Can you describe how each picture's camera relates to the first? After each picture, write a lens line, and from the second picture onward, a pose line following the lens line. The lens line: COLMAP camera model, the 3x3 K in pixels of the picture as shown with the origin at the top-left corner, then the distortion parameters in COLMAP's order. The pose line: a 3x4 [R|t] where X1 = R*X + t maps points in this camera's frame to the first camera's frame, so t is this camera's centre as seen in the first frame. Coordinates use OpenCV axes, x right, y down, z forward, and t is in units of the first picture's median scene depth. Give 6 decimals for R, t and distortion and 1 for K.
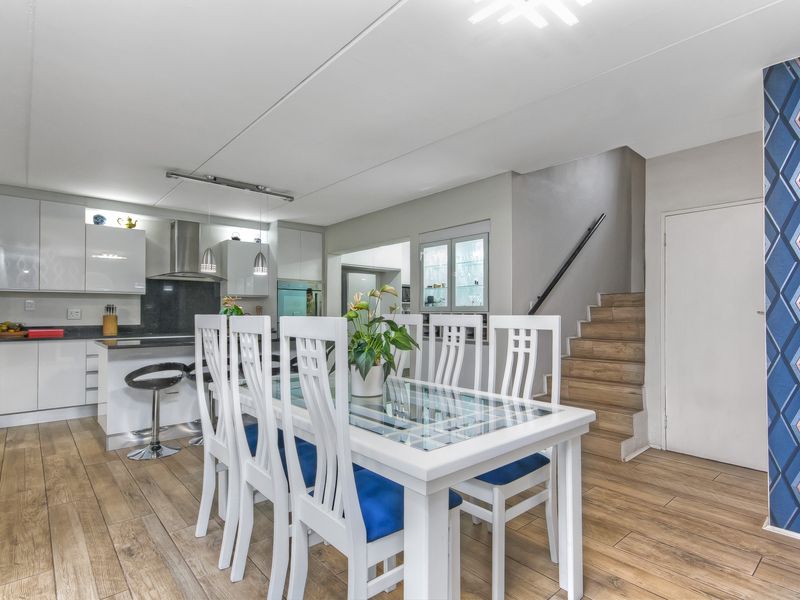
lens RADIAL K [[420.5, 0, 407.9], [0, 420.5, 311.6], [0, 0, 1]] dist [0.002034, 0.000177]
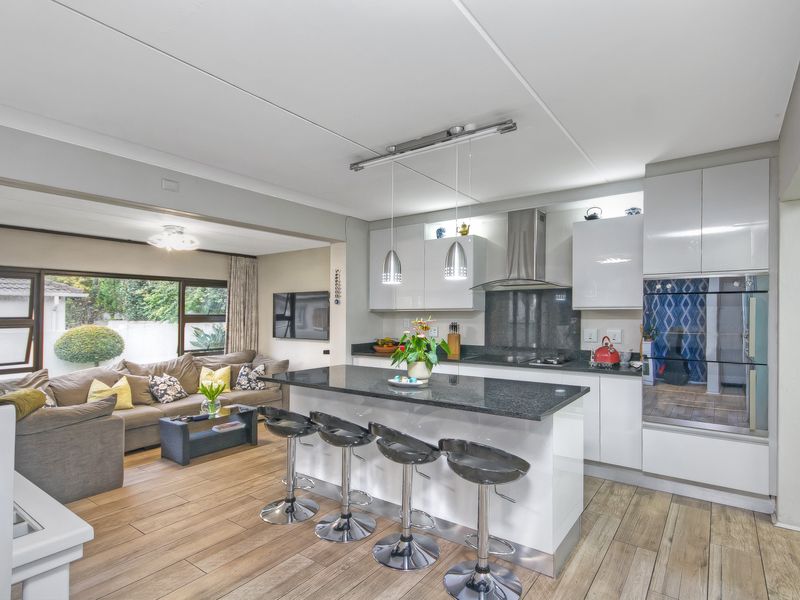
lens RADIAL K [[424.4, 0, 402.2], [0, 424.4, 319.1], [0, 0, 1]] dist [0.001391, 0.000136]
pose [[0.222692, 0.010629, -0.974831, 0.183983], [0.005842, 0.999908, 0.012237, -0.037452], [0.974871, -0.008421, 0.222610, 0.715437]]
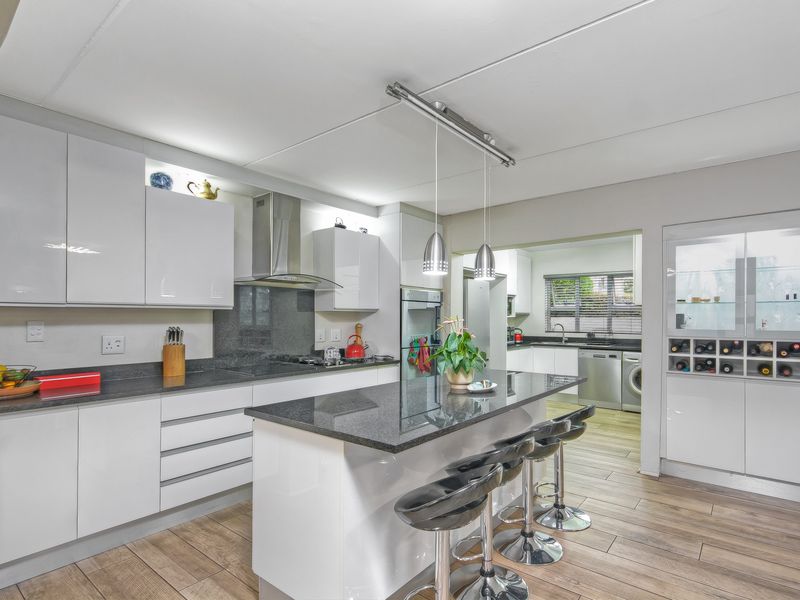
lens RADIAL K [[419.5, 0, 418.1], [0, 419.5, 317.7], [0, 0, 1]] dist [0.002233, 0.001146]
pose [[0.984213, -0.001236, 0.176984, -0.498354], [0.001101, 0.999999, 0.000860, -0.031025], [-0.176984, -0.000652, 0.984213, 0.376751]]
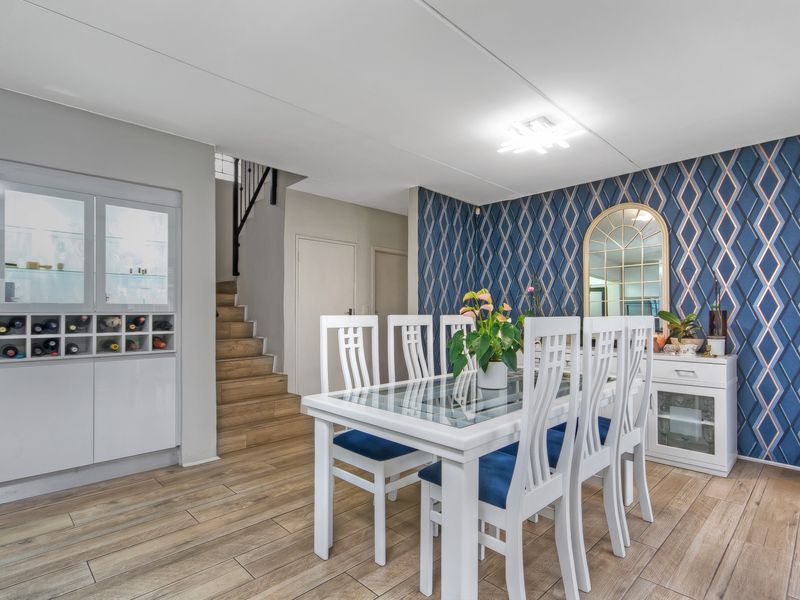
lens RADIAL K [[433.8, 0, 395.0], [0, 433.8, 311.5], [0, 0, 1]] dist [0.005081, 0.000712]
pose [[-0.036048, -0.002658, 0.999347, -0.502807], [-0.000746, 0.999996, 0.002633, -0.002296], [-0.999350, -0.000651, -0.036050, 0.527249]]
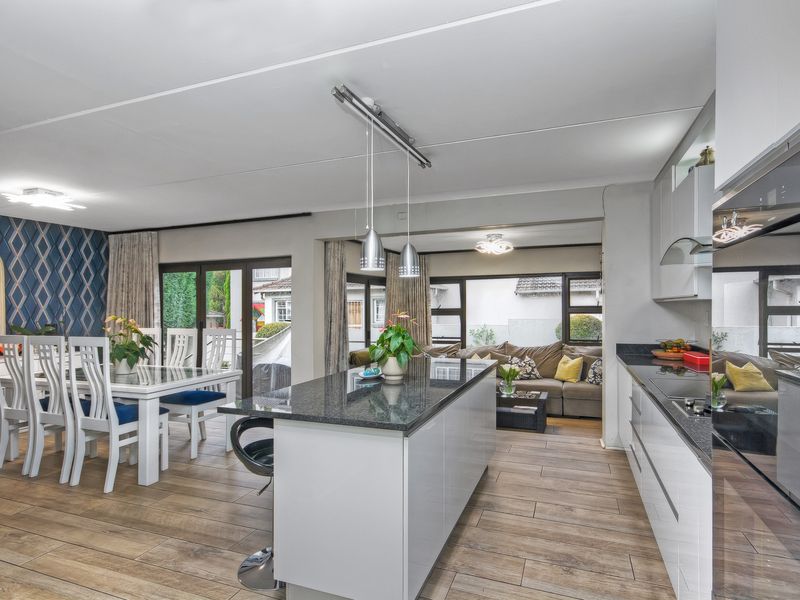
lens RADIAL K [[428.6, 0, 415.6], [0, 428.6, 302.7], [0, 0, 1]] dist [0.041415, -0.011147]
pose [[-0.879587, -0.000338, -0.475737, -0.125186], [0.008427, 0.999832, -0.016292, -0.029680], [0.475663, -0.018340, -0.879436, 1.361255]]
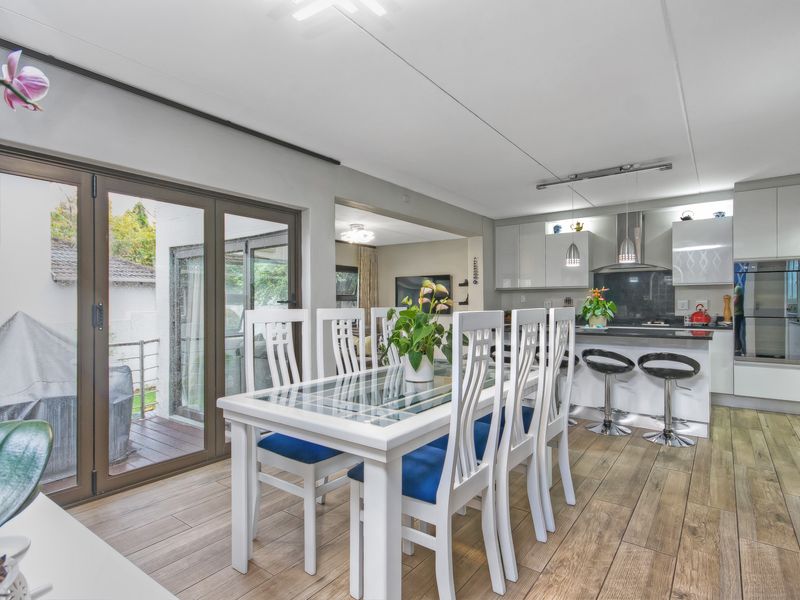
lens RADIAL K [[428.6, 0, 415.6], [0, 428.6, 302.7], [0, 0, 1]] dist [0.041415, -0.011147]
pose [[0.239370, -0.004505, -0.970918, 0.407539], [0.007988, 0.999965, -0.002671, -0.001315], [0.970896, -0.007116, 0.239398, 0.294576]]
